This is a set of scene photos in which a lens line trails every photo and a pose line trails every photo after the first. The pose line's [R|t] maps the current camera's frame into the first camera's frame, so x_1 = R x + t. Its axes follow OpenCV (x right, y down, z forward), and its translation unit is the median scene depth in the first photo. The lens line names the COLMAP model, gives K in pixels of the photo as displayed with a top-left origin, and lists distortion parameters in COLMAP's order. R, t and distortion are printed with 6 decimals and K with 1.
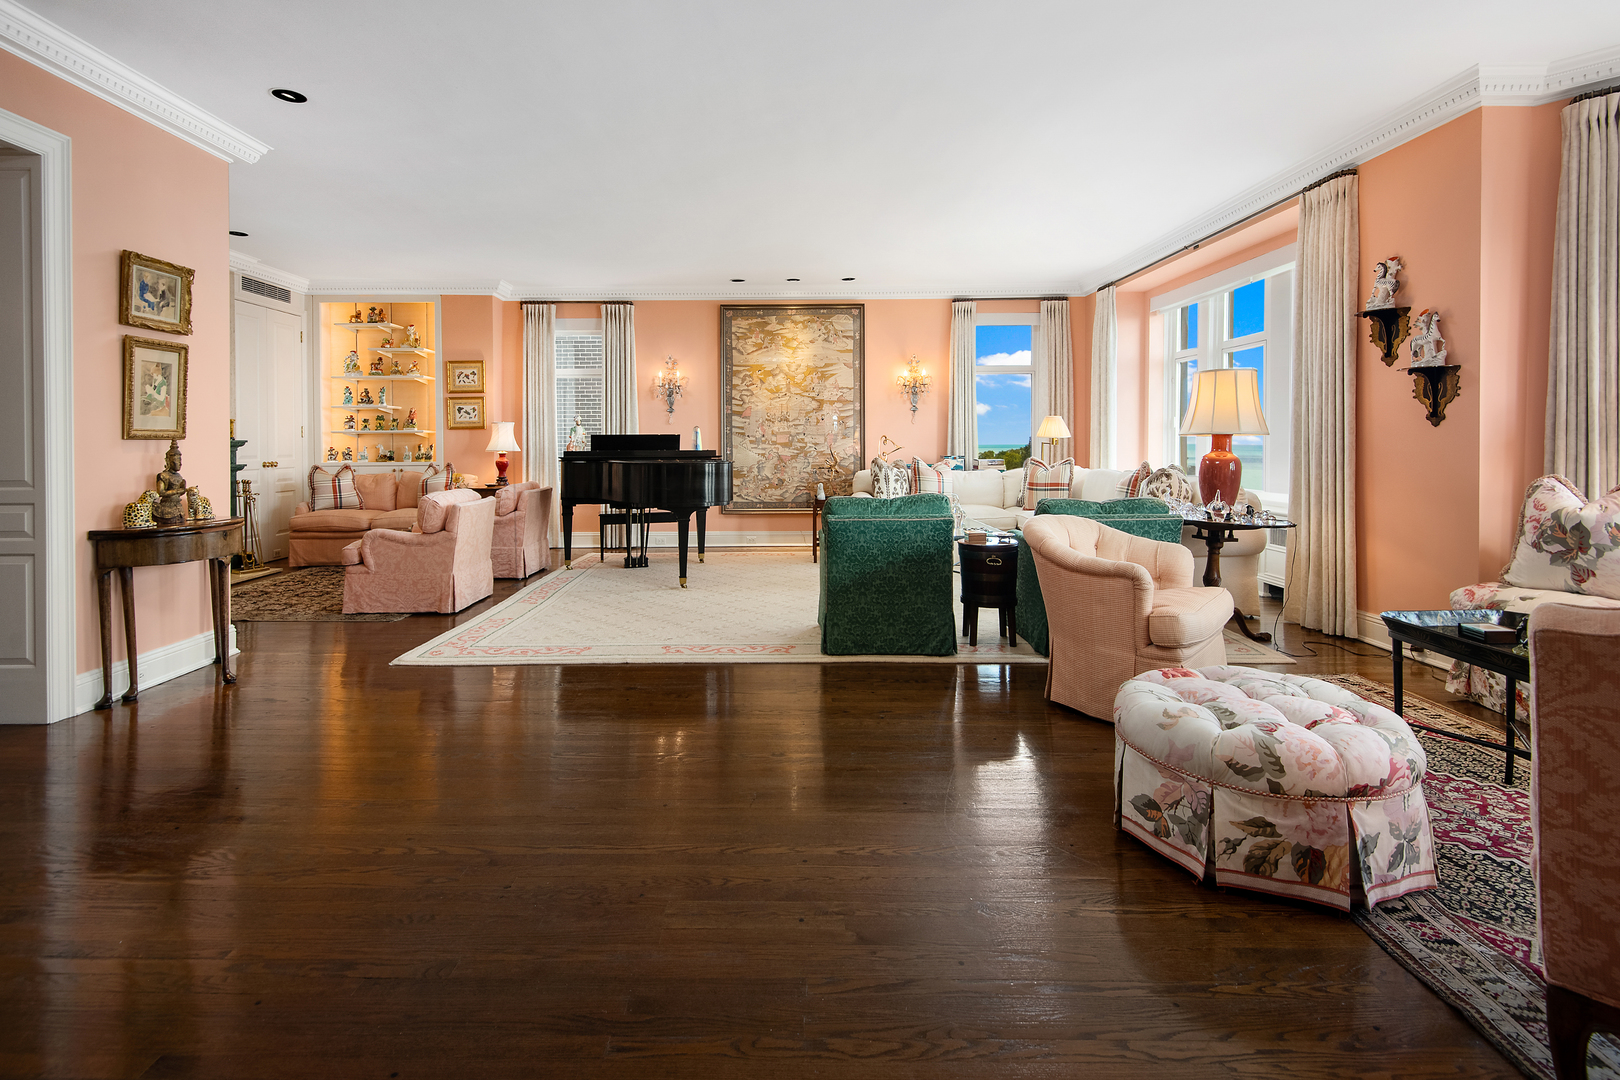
lens RADIAL K [[684.4, 0, 807.7], [0, 684.4, 446.8], [0, 0, 1]] dist [-0.017079, -0.000548]
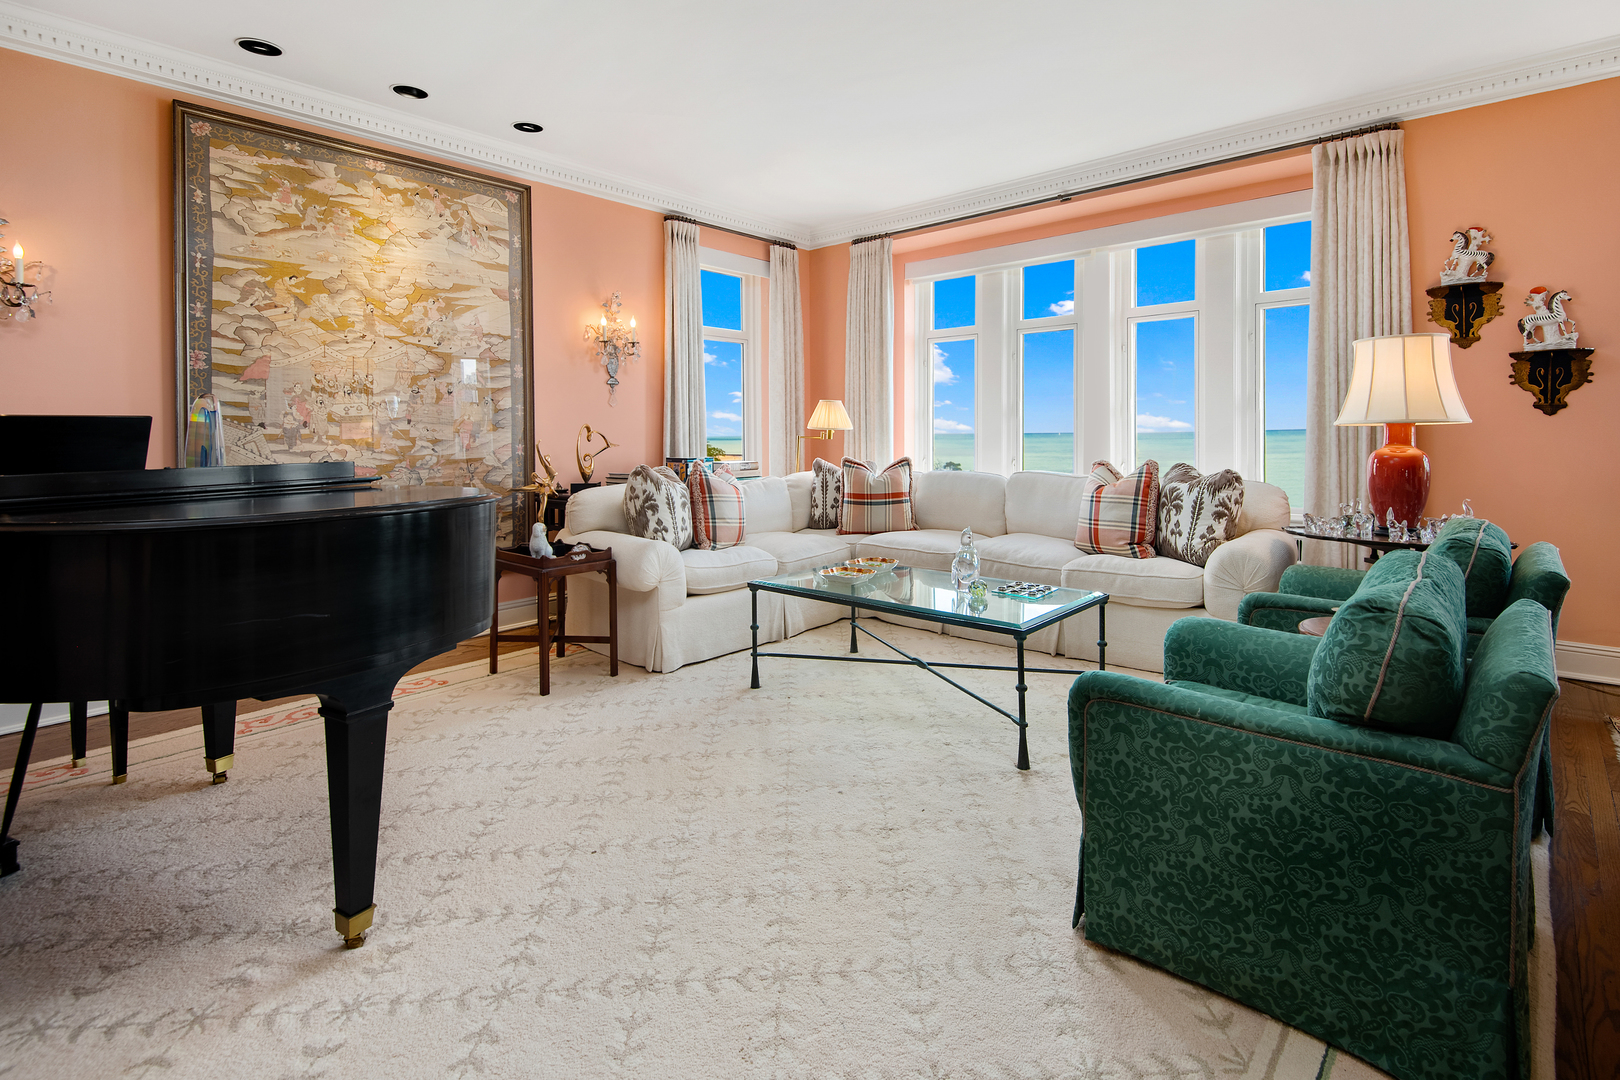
lens RADIAL K [[684.4, 0, 807.7], [0, 684.4, 446.8], [0, 0, 1]] dist [-0.017079, -0.000548]
pose [[0.667658, -0.013360, 0.744348, -0.178112], [0.010738, 0.999908, 0.008315, -0.001322], [-0.744391, 0.002442, 0.667740, 0.464794]]
